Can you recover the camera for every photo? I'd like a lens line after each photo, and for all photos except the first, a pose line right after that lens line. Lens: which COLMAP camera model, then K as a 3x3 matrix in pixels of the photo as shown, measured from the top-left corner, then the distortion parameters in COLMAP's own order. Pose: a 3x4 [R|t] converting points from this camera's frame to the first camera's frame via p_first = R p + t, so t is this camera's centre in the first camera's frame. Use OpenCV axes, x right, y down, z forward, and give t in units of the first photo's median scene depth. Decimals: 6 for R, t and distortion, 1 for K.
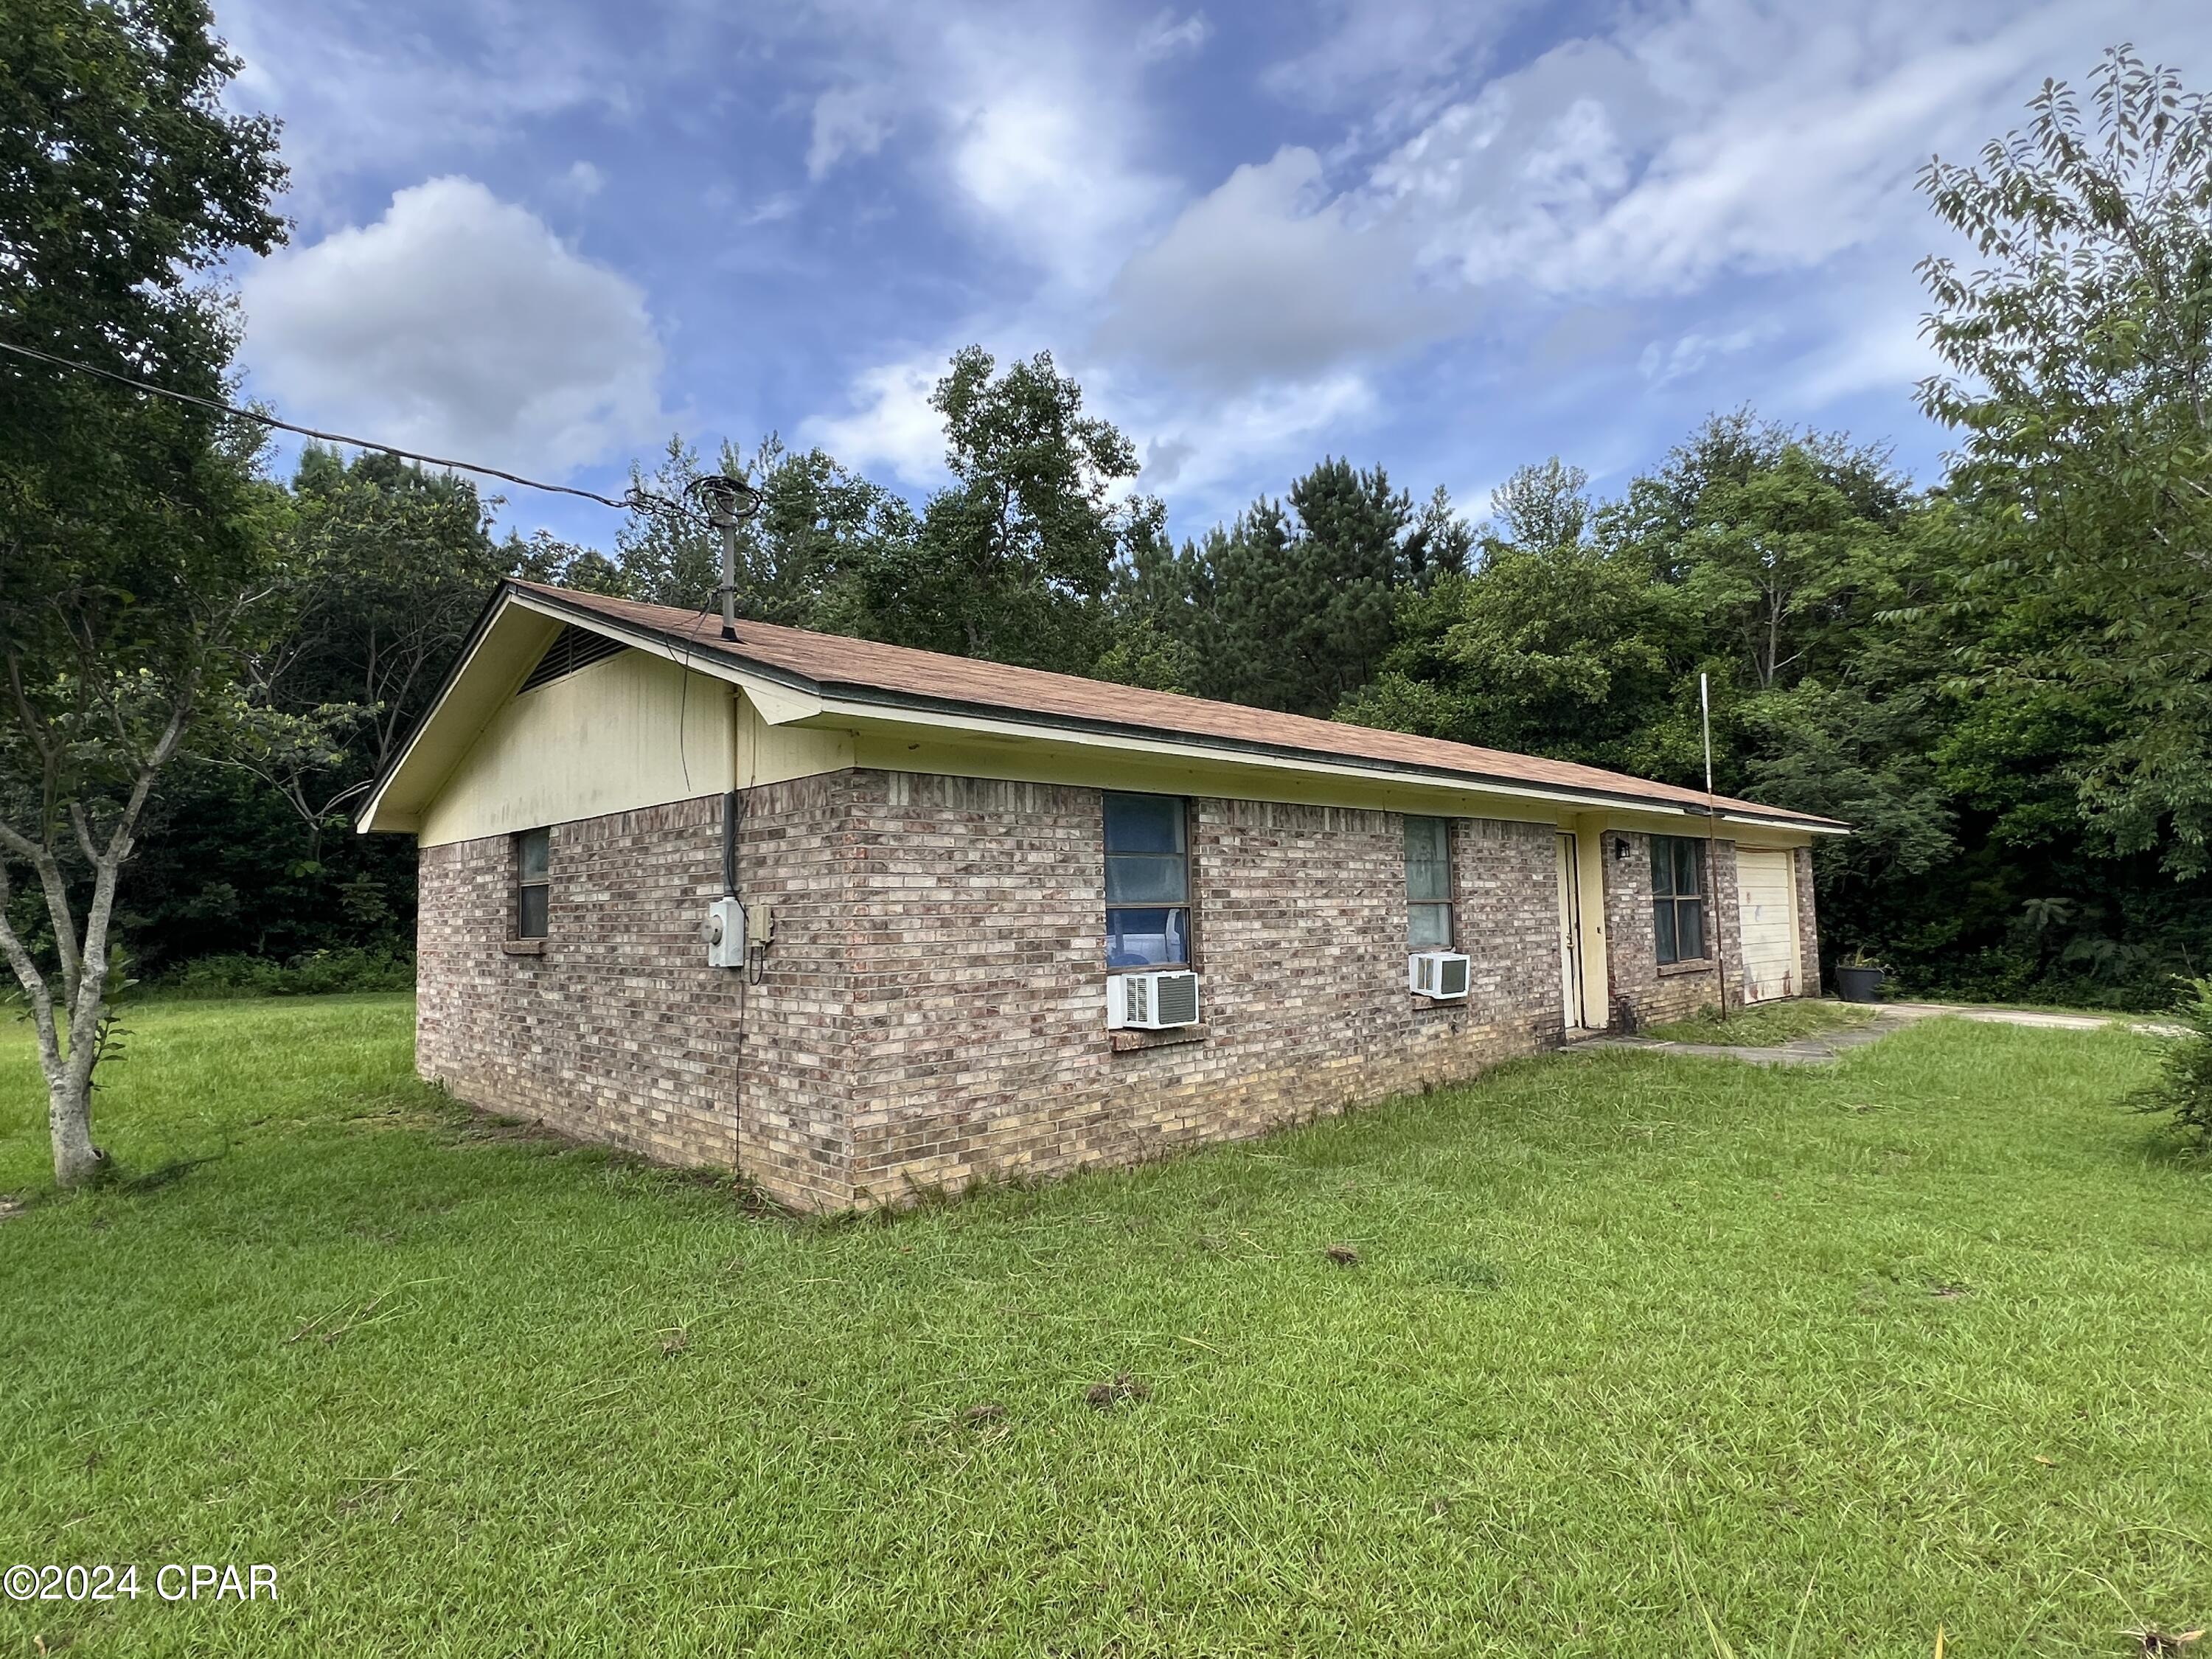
lens RADIAL K [[1161.9, 0, 1106.0], [0, 1161.9, 829.5], [0, 0, 1]] dist [0.004253, 0.000170]
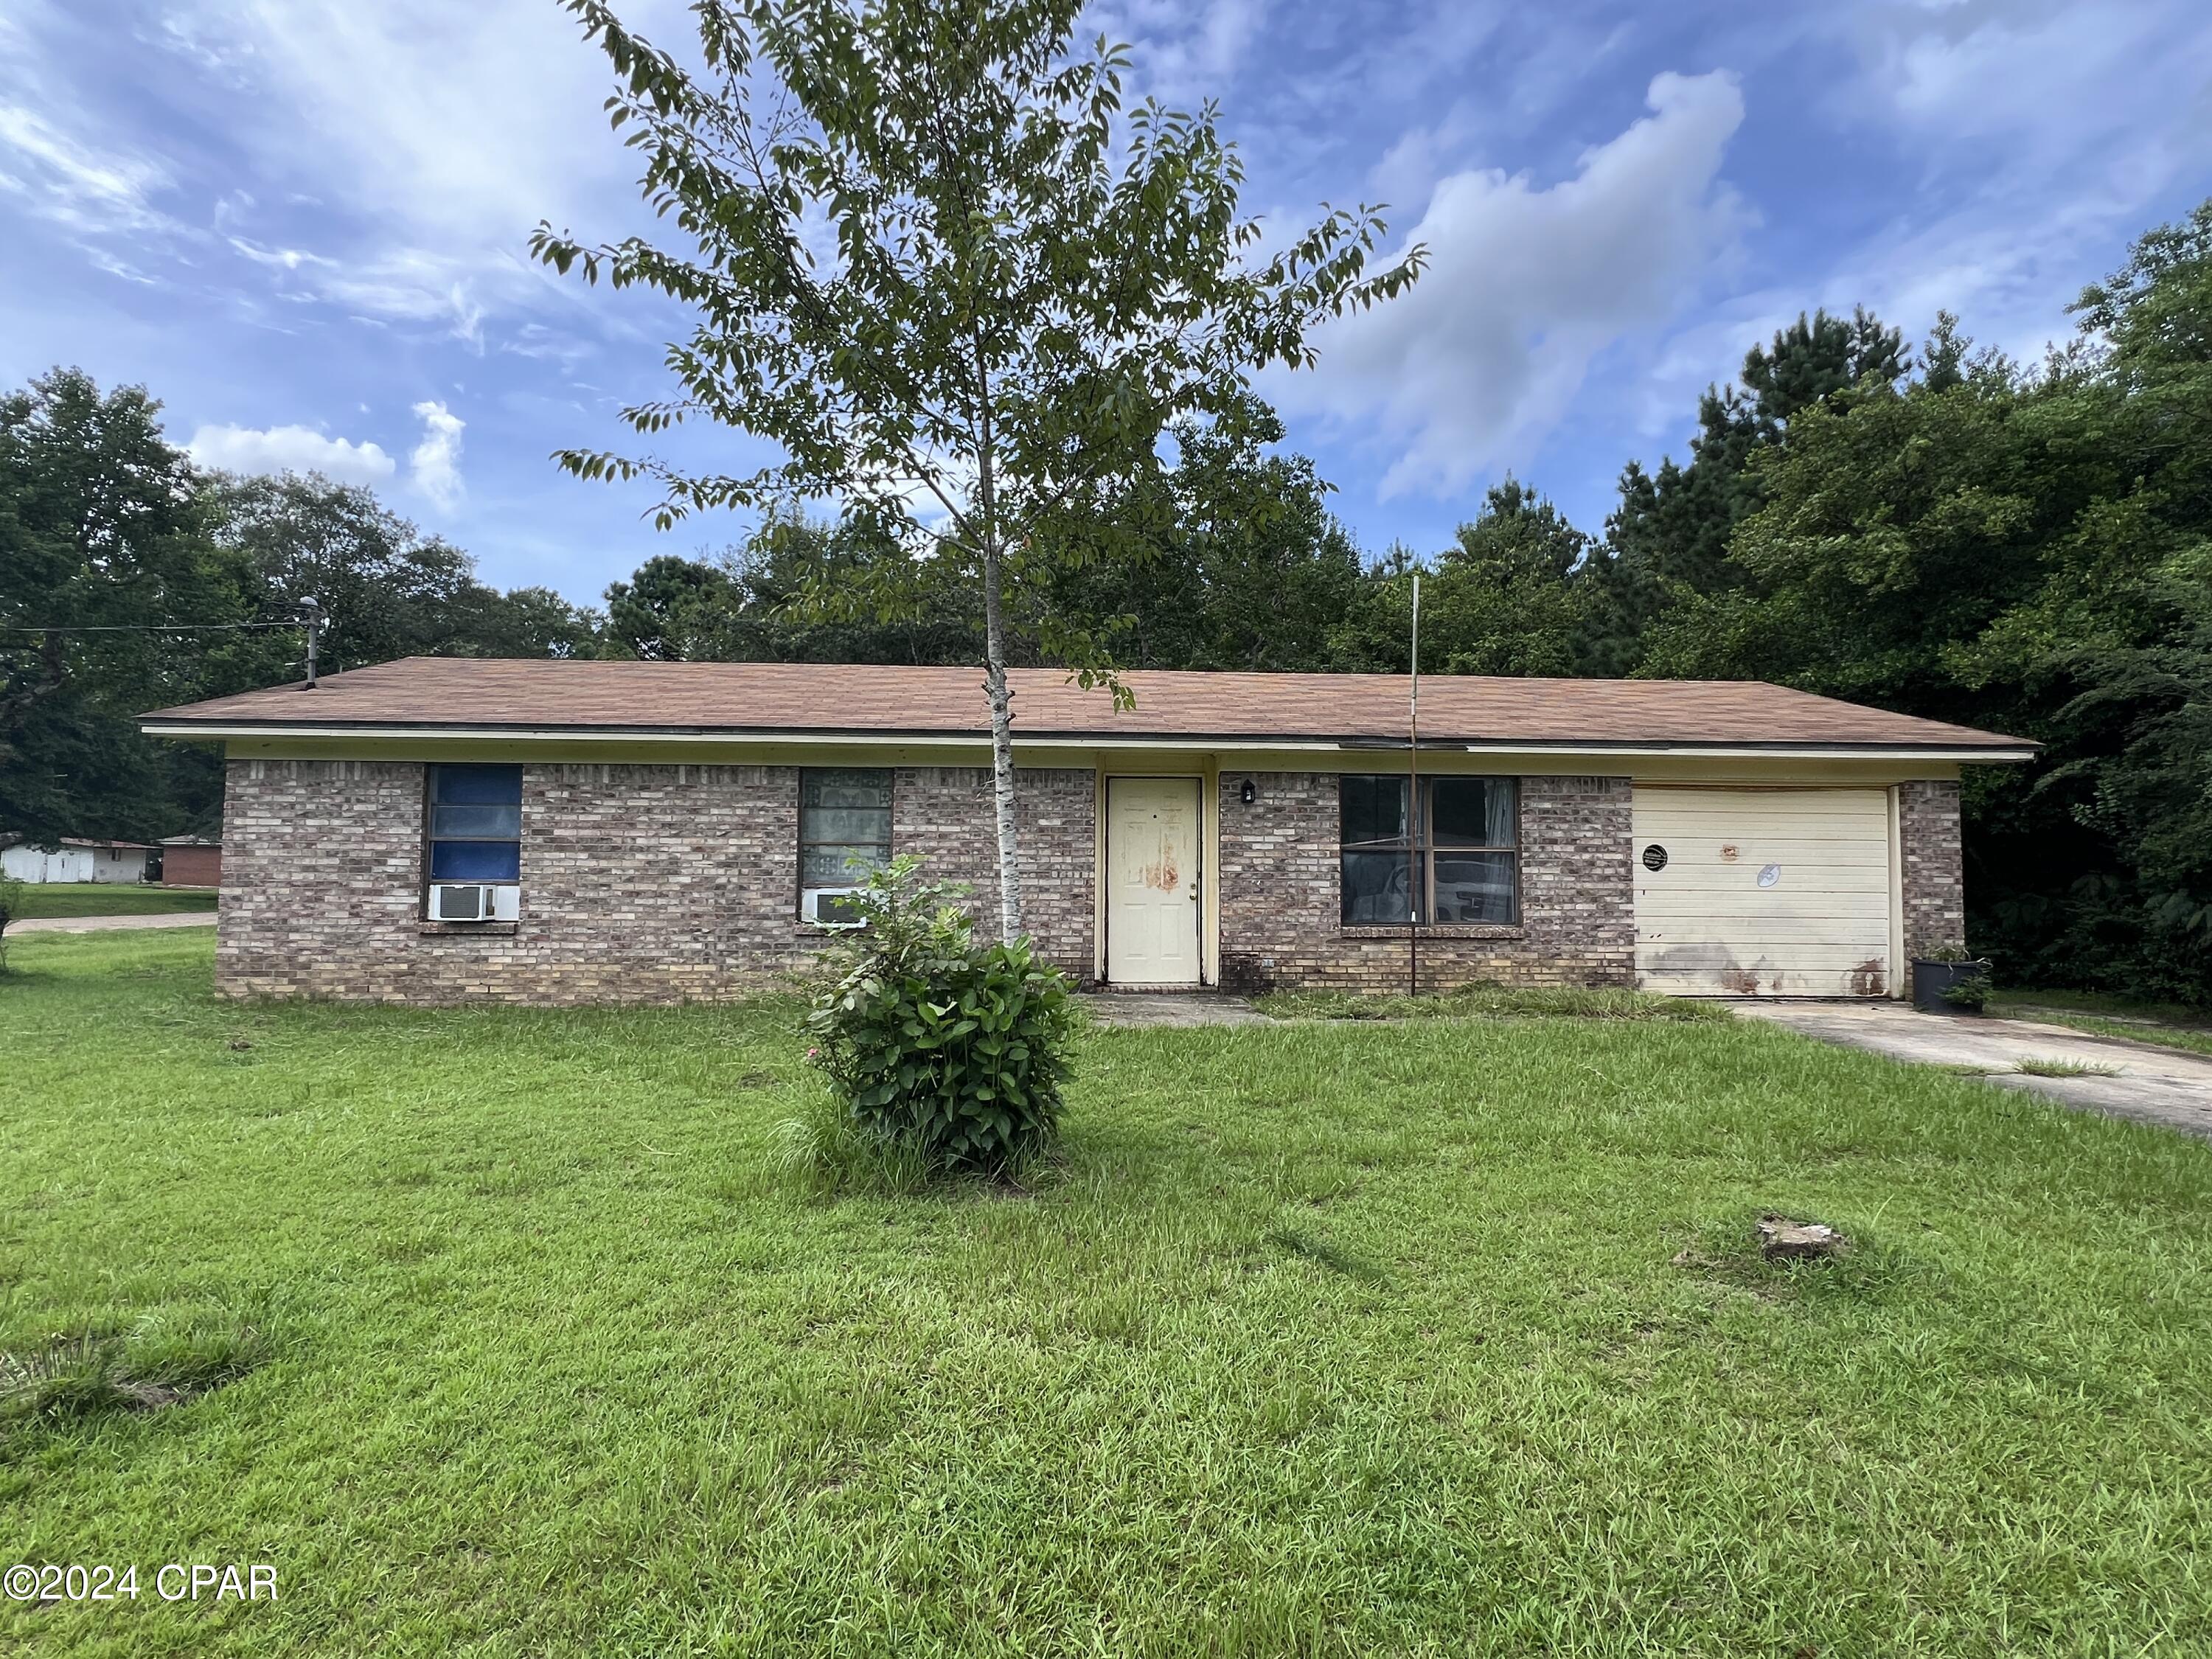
lens RADIAL K [[1106.2, 0, 1106.0], [0, 1106.2, 829.5], [0, 0, 1]] dist [-0.001524, -0.000404]
pose [[0.754012, -0.006090, -0.656833, 1.633770], [0.024029, 0.999543, 0.018316, 0.048714], [0.656422, -0.029594, 0.753814, 0.492251]]
